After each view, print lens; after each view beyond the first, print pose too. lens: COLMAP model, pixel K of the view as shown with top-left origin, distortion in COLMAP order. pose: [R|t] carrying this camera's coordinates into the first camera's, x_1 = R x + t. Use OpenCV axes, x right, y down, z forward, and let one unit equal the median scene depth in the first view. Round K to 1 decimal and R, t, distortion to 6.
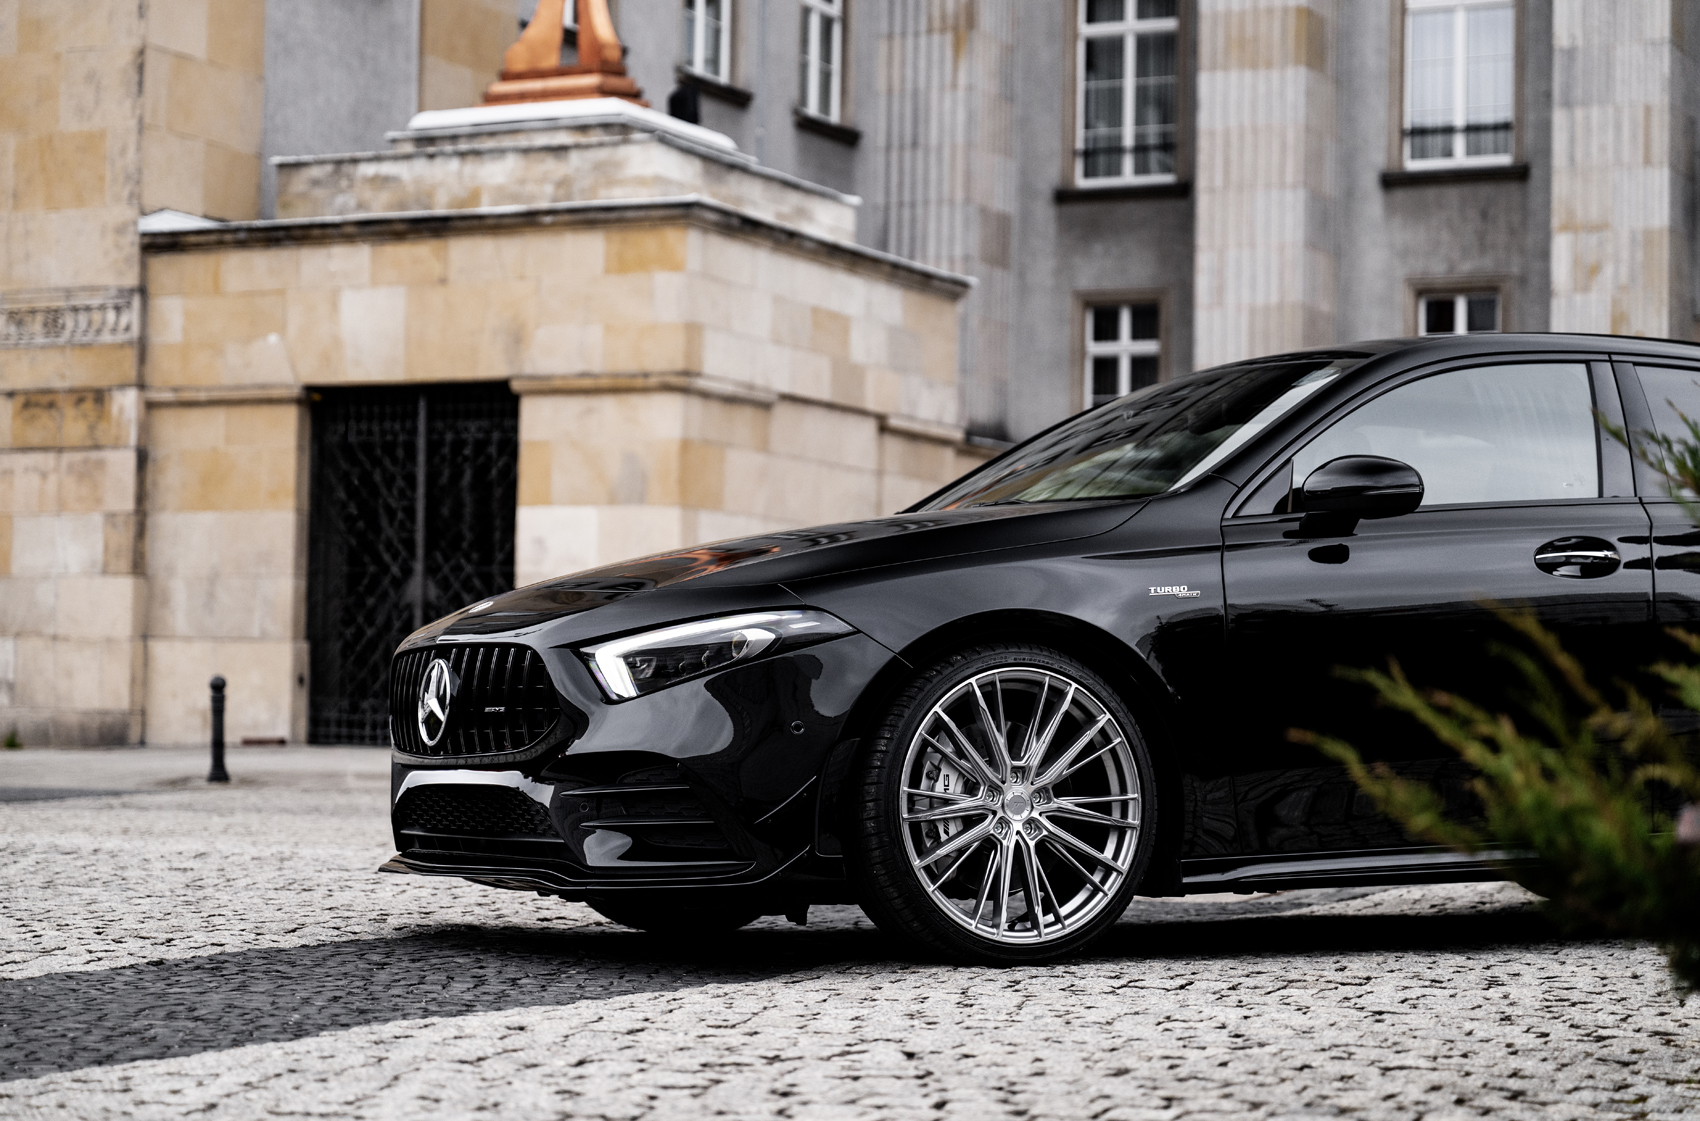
lens RADIAL K [[3517.9, 0, 830.1], [0, 3517.9, 560.4], [0, 0, 1]] dist [0.014574, -0.193826]
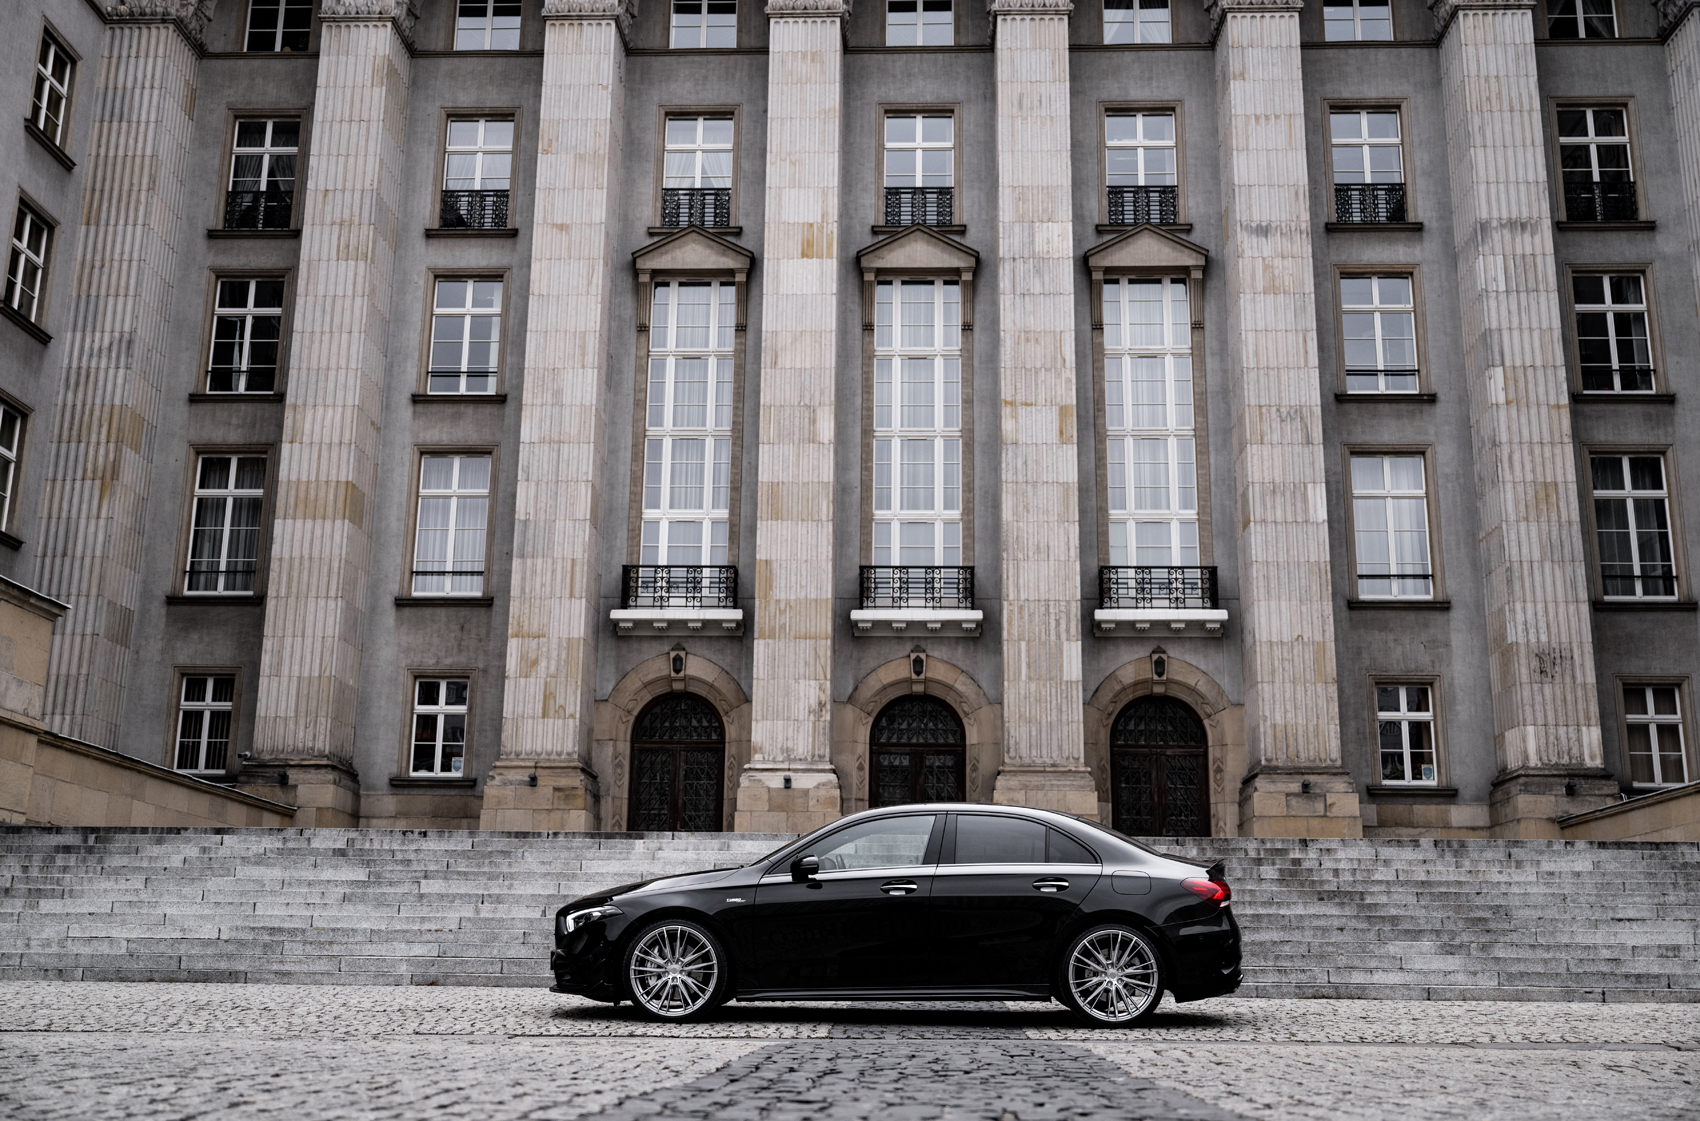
lens RADIAL K [[1729.0, 0, 844.7], [0, 1729.0, 549.7], [0, 0, 1]] dist [0.000714, 0.009145]
pose [[0.913689, 0.095353, 0.395070, 0.050586], [-0.015033, 0.979351, -0.201606, 0.023698], [-0.406136, 0.178266, 0.896256, 0.339235]]
